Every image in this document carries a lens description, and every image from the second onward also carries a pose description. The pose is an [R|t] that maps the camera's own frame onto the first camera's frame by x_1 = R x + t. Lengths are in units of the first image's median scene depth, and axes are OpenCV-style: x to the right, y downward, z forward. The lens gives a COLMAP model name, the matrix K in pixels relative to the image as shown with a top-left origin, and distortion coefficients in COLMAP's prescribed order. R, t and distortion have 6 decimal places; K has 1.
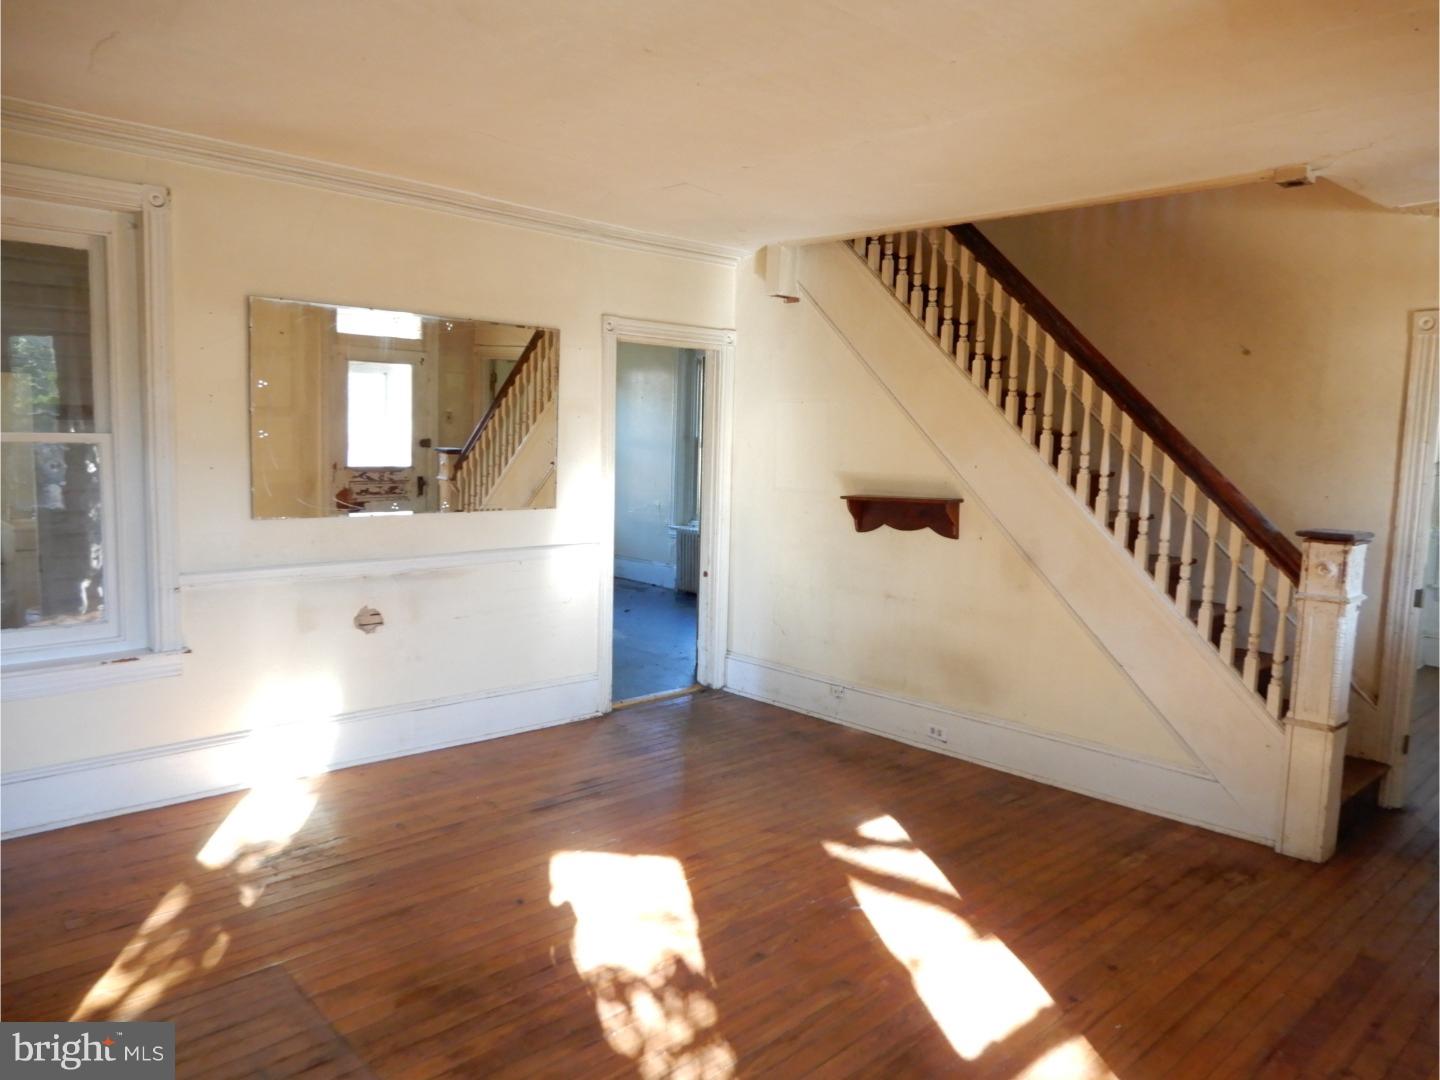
lens RADIAL K [[1030.8, 0, 714.3], [0, 1030.8, 540.6], [0, 0, 1]] dist [0.008086, 0.001385]
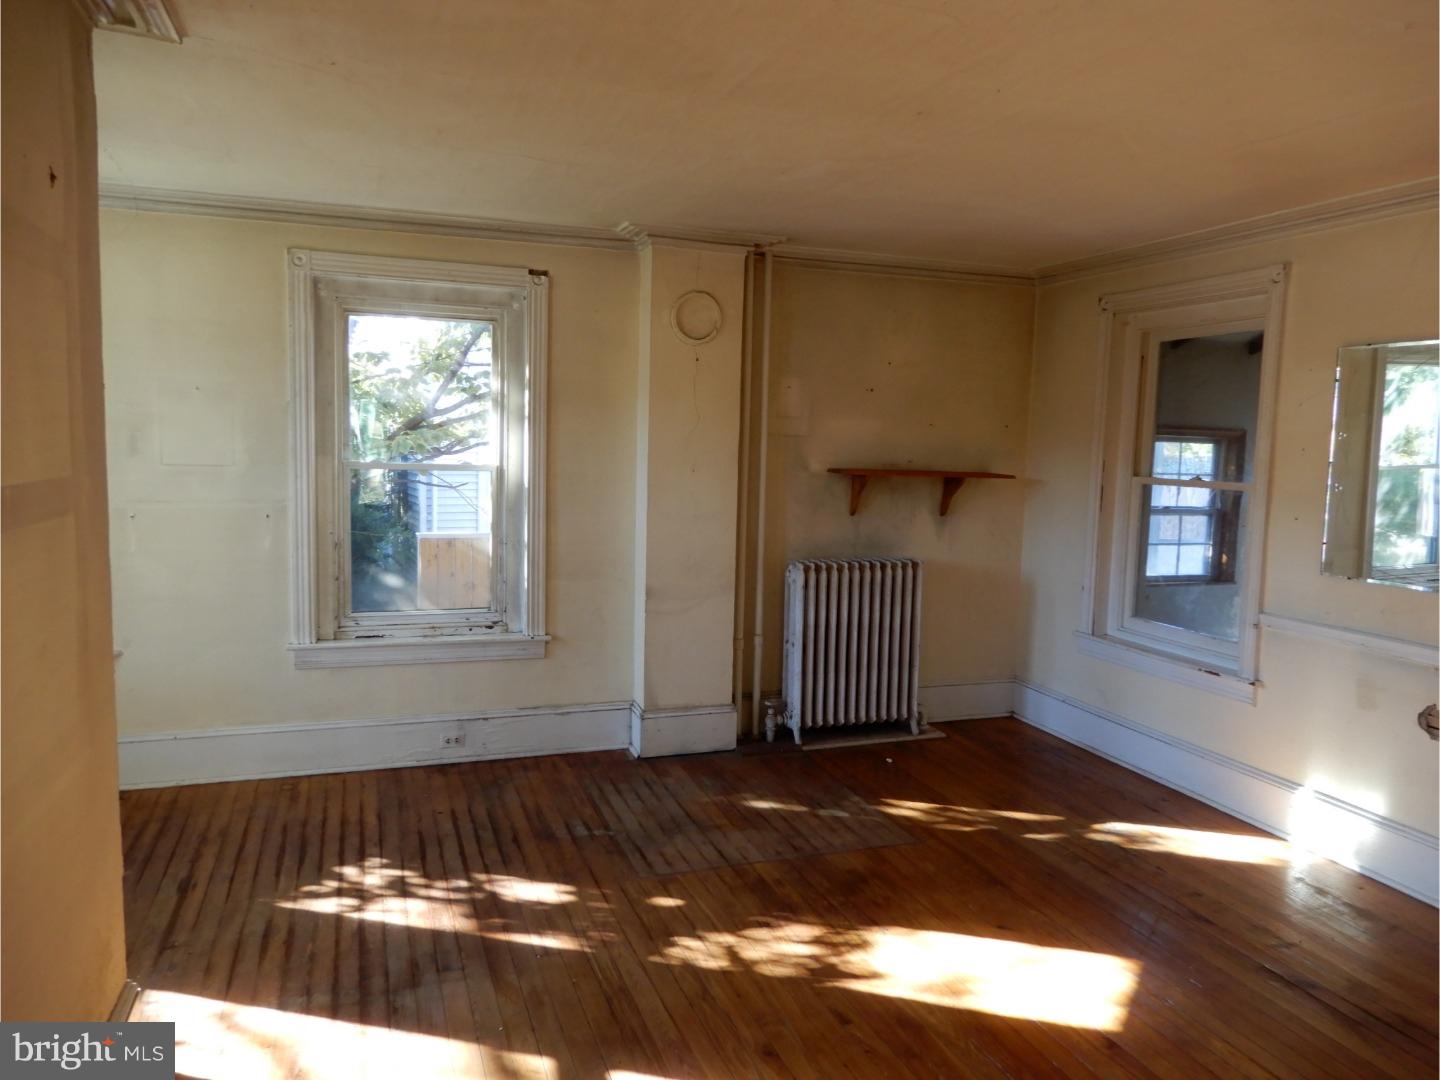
lens RADIAL K [[1011.2, 0, 720.0], [0, 1011.2, 540.0], [0, 0, 1]] dist [-0.001875, 0.000008]
pose [[-0.405312, 0.055942, -0.912465, 0.660864], [-0.136288, 0.983274, 0.120821, -0.090737], [0.903962, 0.173328, -0.390909, 0.856257]]
